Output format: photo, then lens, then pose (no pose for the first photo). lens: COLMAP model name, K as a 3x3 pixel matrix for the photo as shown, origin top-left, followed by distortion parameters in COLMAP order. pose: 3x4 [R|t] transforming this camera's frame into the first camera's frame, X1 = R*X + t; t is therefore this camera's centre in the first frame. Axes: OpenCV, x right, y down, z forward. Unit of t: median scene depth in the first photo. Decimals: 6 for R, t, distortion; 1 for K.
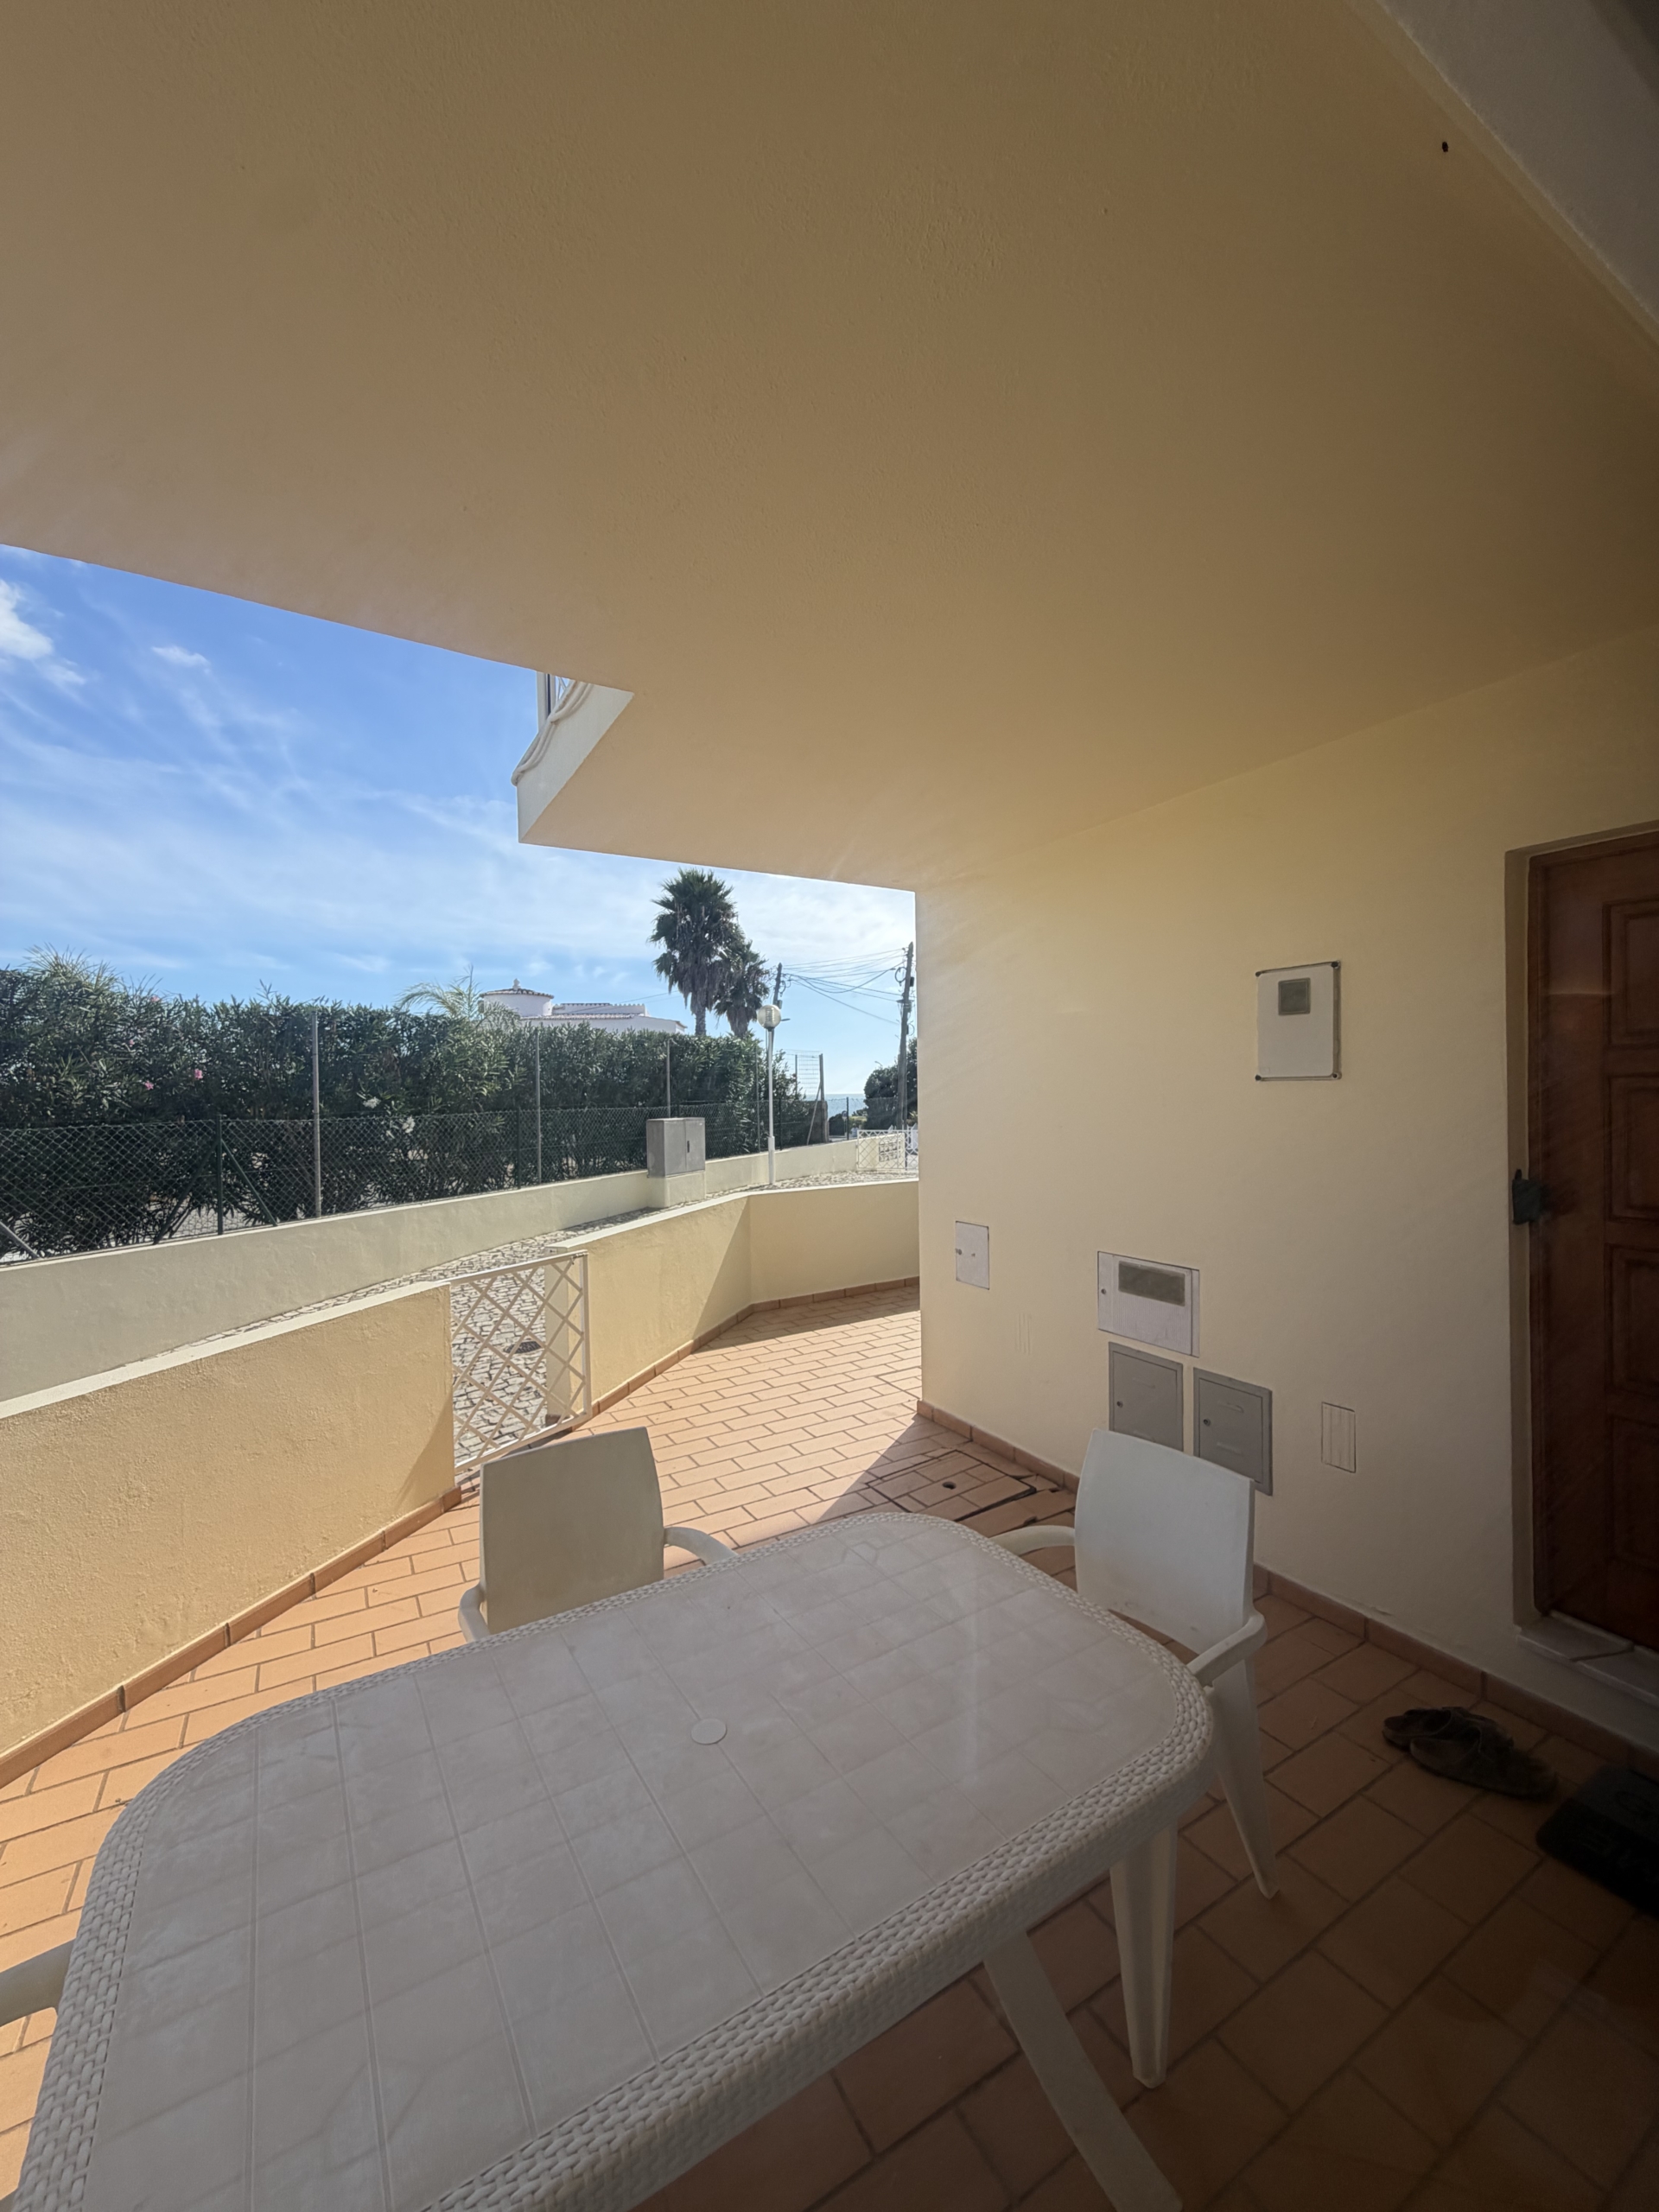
lens RADIAL K [[881.9, 0, 825.8], [0, 881.9, 1100.1], [0, 0, 1]] dist [0.002948, 0.000184]
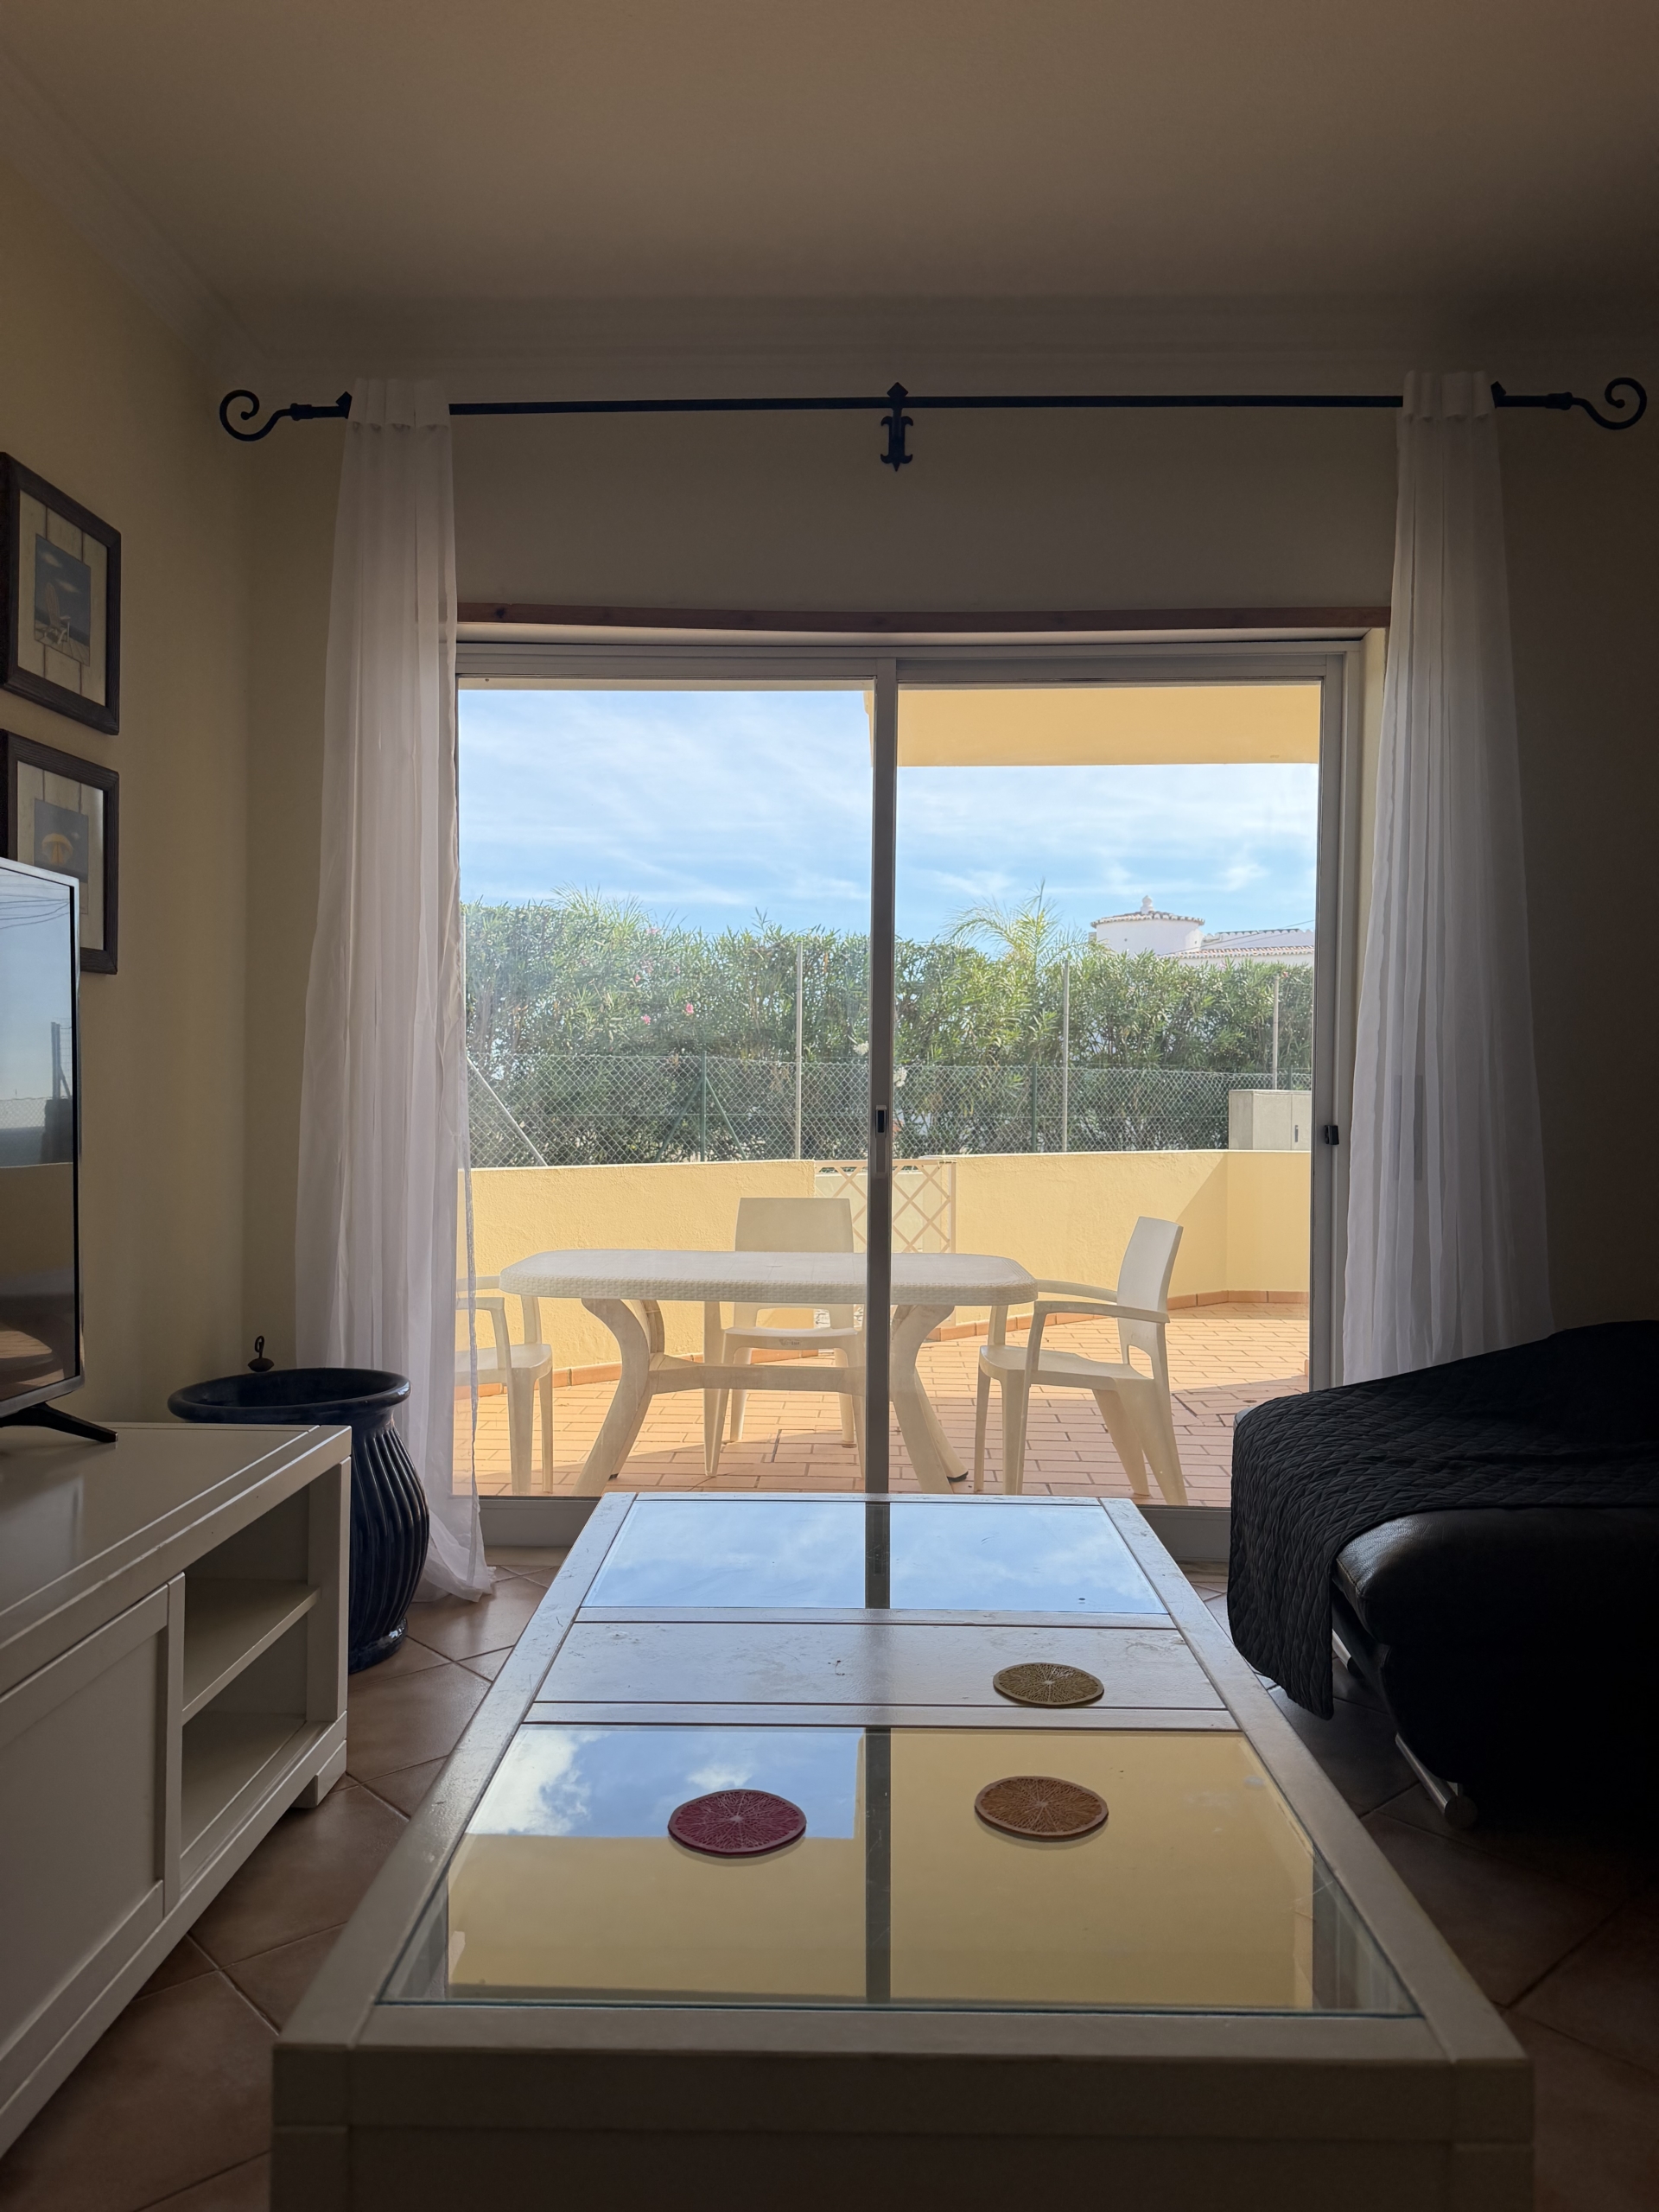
lens RADIAL K [[1563.2, 0, 828.1], [0, 1563.2, 1071.4], [0, 0, 1]] dist [0.151623, -0.210517]
pose [[0.841057, 0.017241, -0.540672, 0.277213], [-0.030117, 0.999434, -0.014979, 0.049891], [0.540107, 0.028881, 0.841100, -0.282833]]
